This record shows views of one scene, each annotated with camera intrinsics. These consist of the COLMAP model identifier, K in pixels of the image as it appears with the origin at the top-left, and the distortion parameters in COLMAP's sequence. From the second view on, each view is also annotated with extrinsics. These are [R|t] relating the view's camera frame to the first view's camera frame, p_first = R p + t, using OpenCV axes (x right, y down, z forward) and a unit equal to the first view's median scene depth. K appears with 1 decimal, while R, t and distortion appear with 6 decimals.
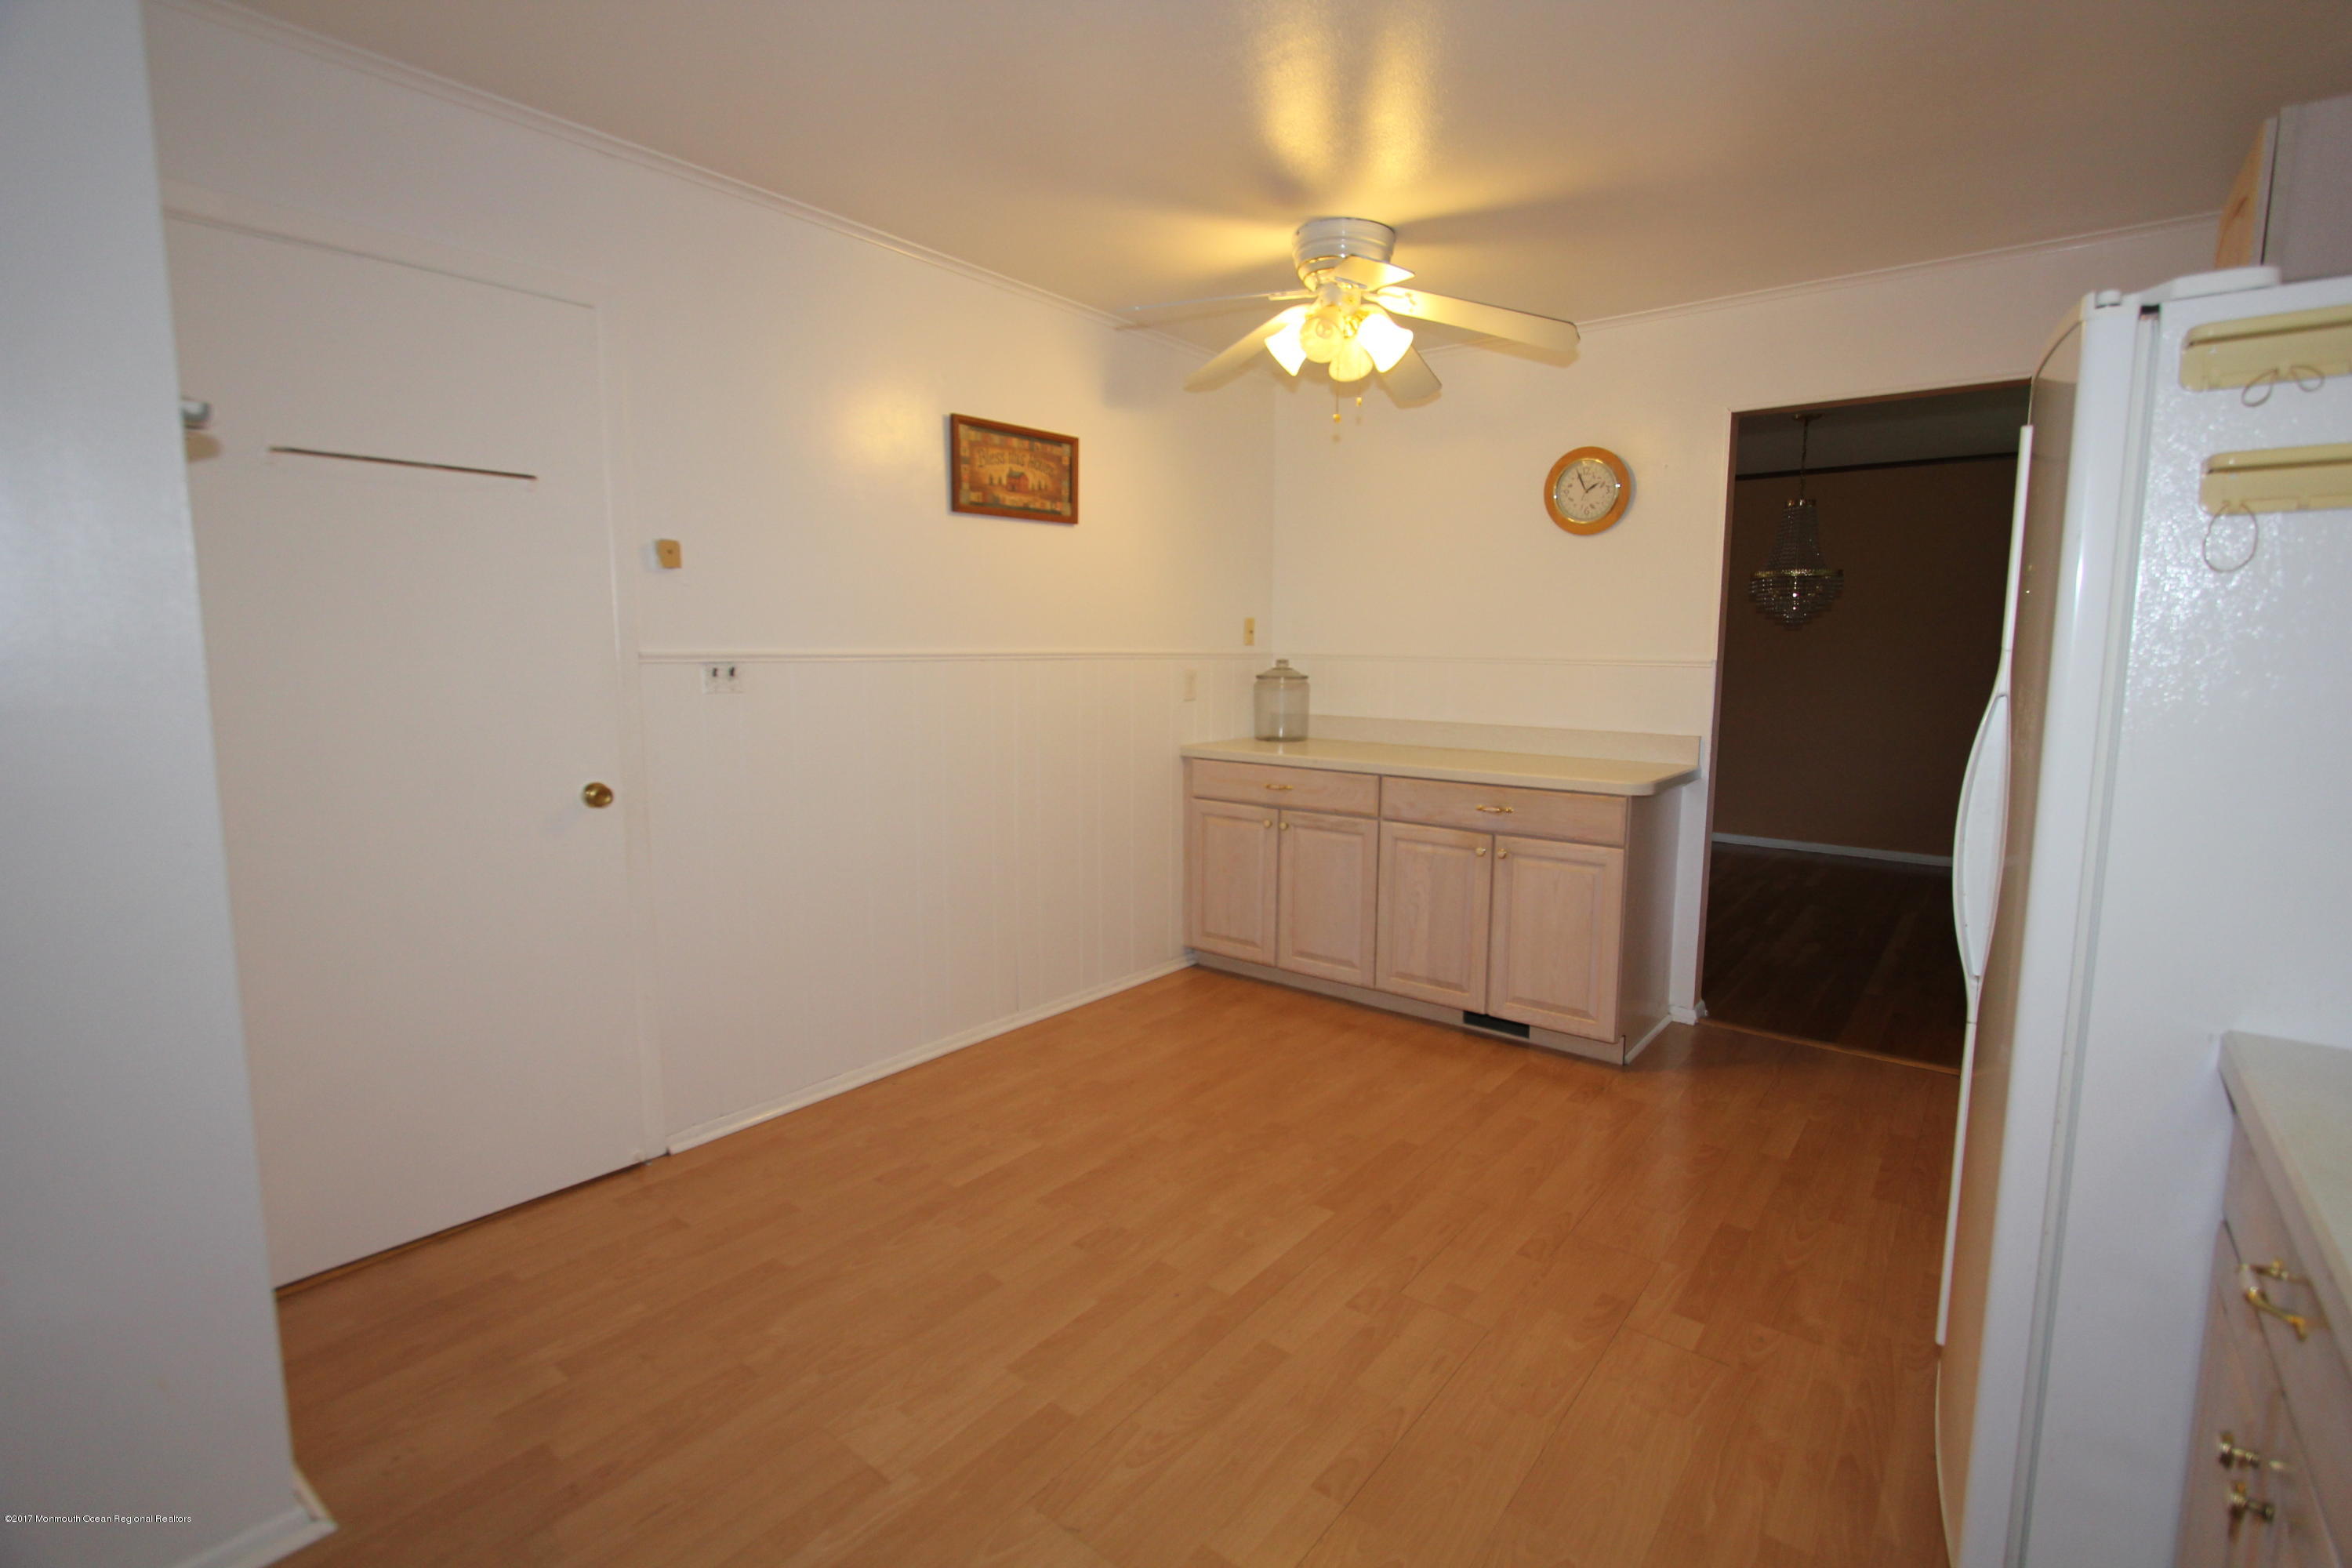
lens RADIAL K [[1074.4, 0, 1192.8], [0, 1074.4, 777.0], [0, 0, 1]] dist [-0.012420, -0.001390]
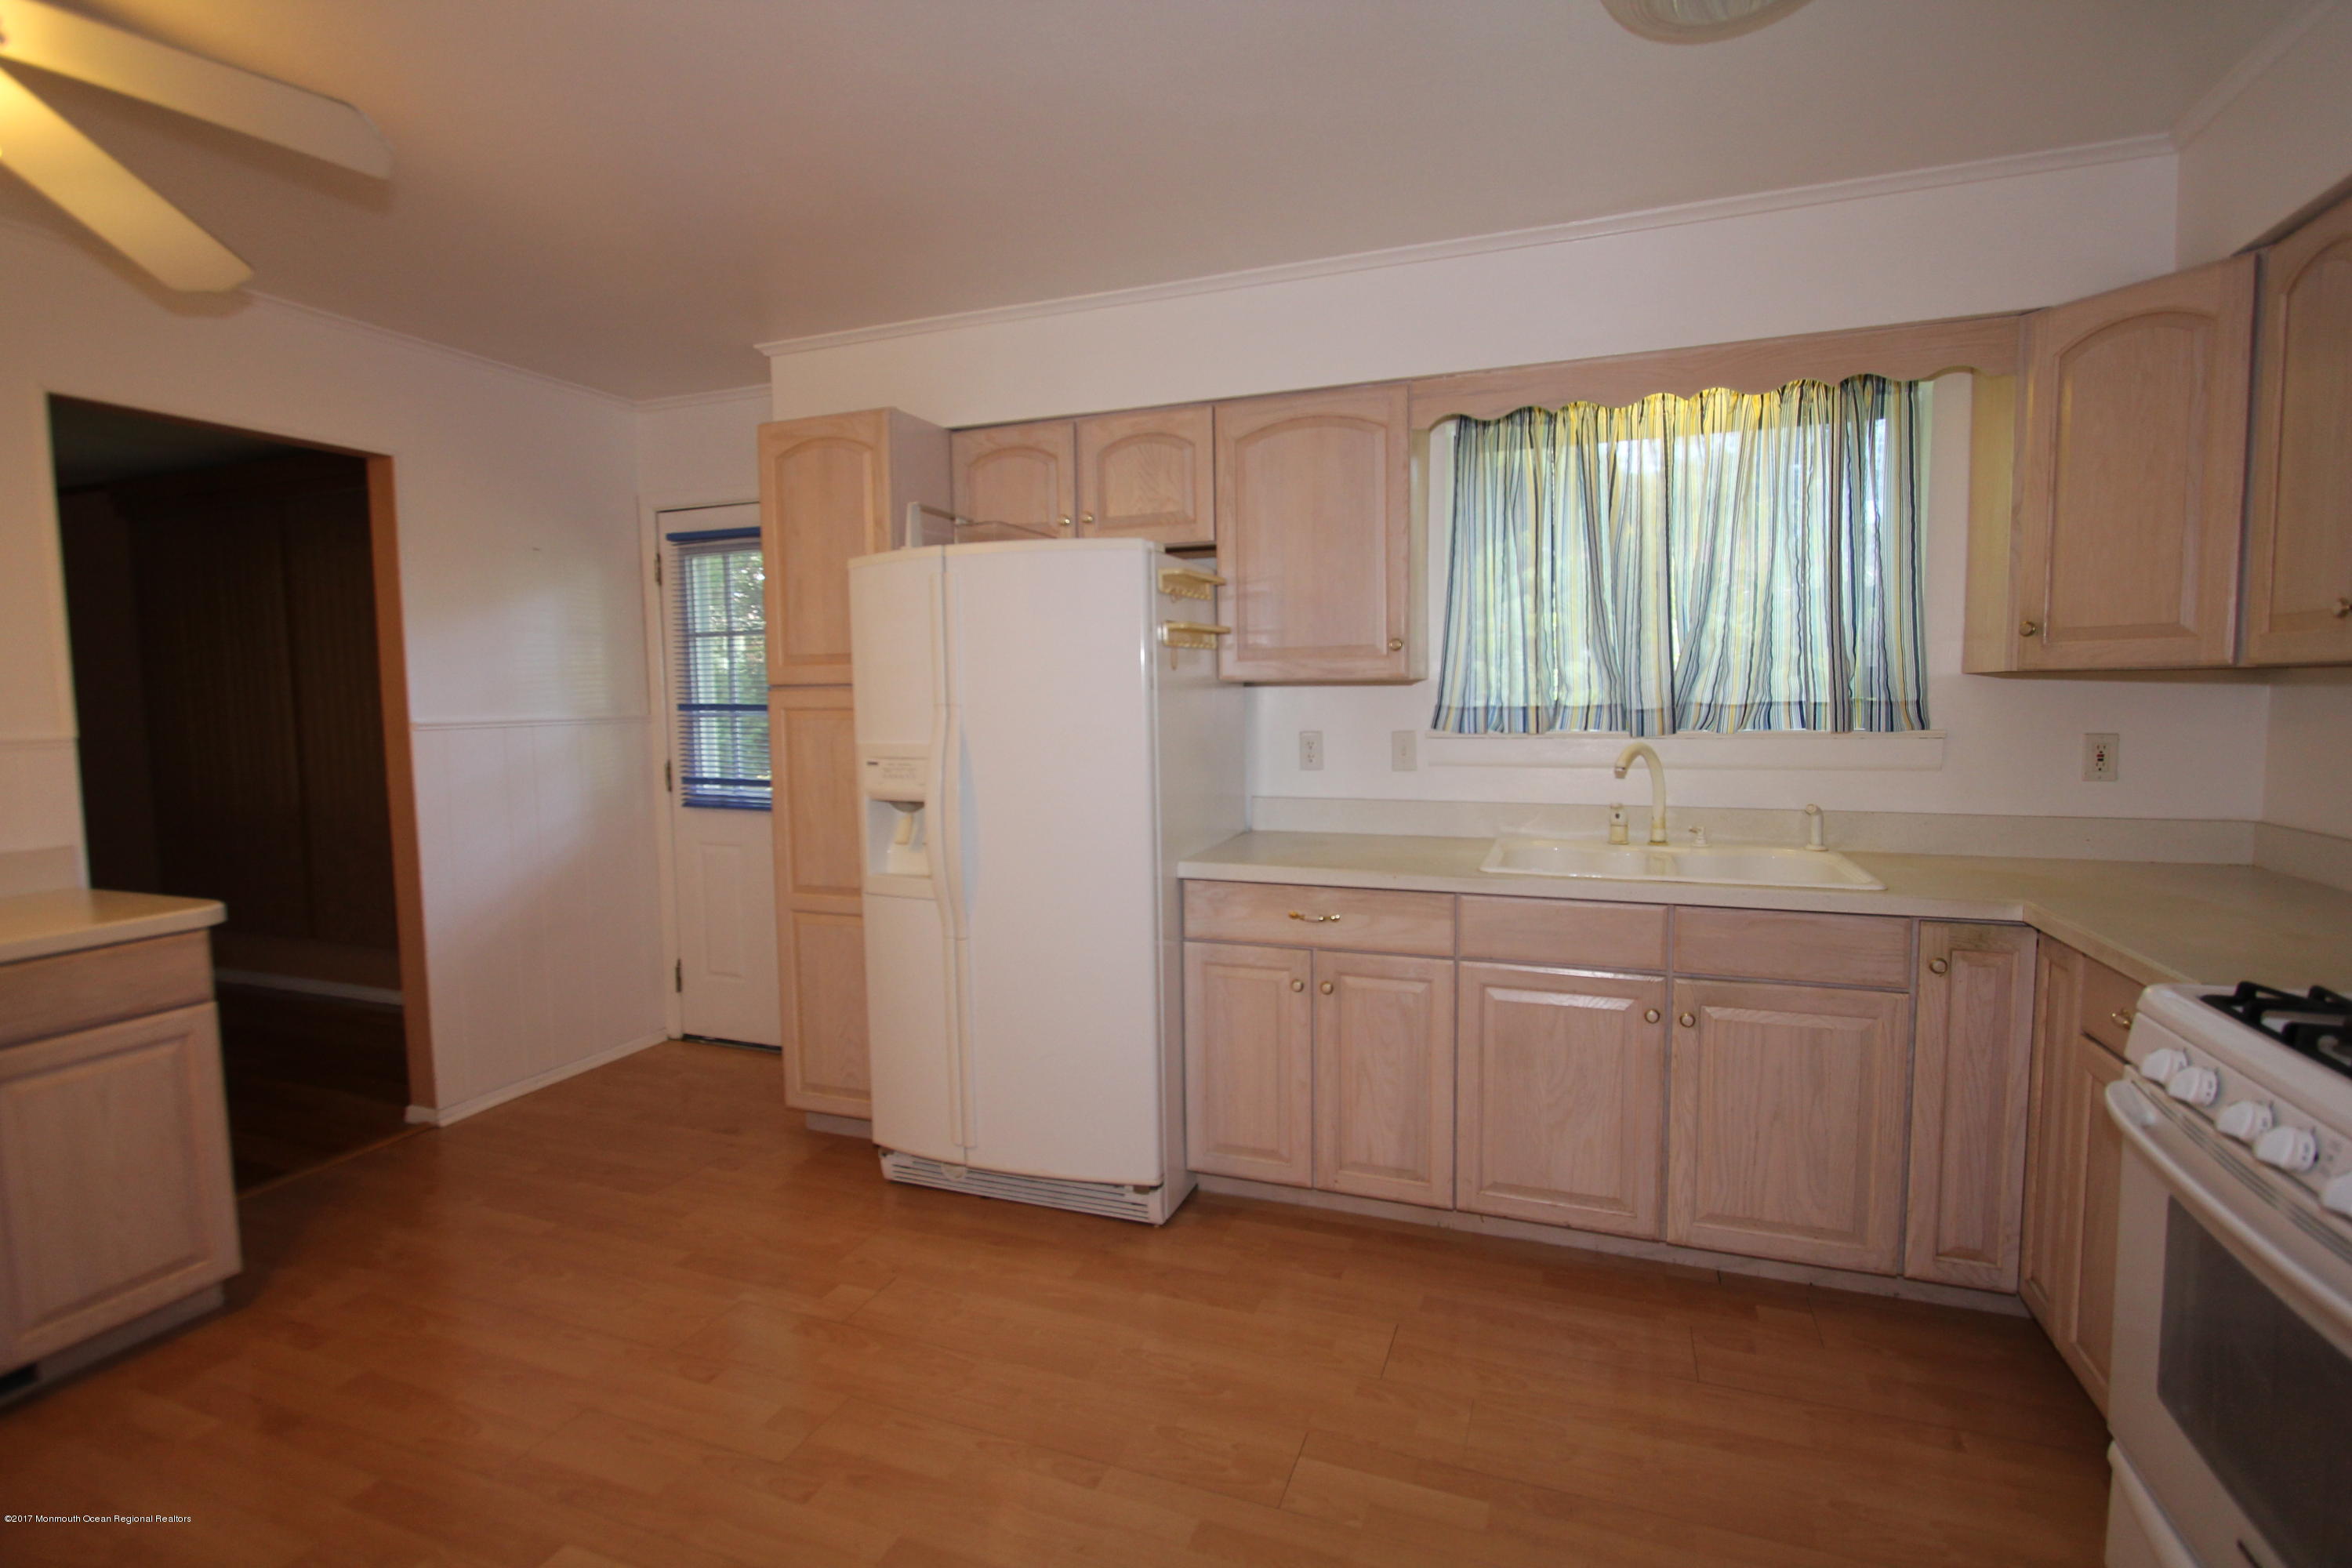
lens RADIAL K [[1074.4, 0, 1192.5], [0, 1074.4, 777.8], [0, 0, 1]] dist [-0.012420, -0.001390]
pose [[-0.306781, -0.077487, 0.948621, -0.423735], [0.127782, 0.984304, 0.121726, -0.076386], [-0.943164, 0.158560, -0.292064, 0.530922]]
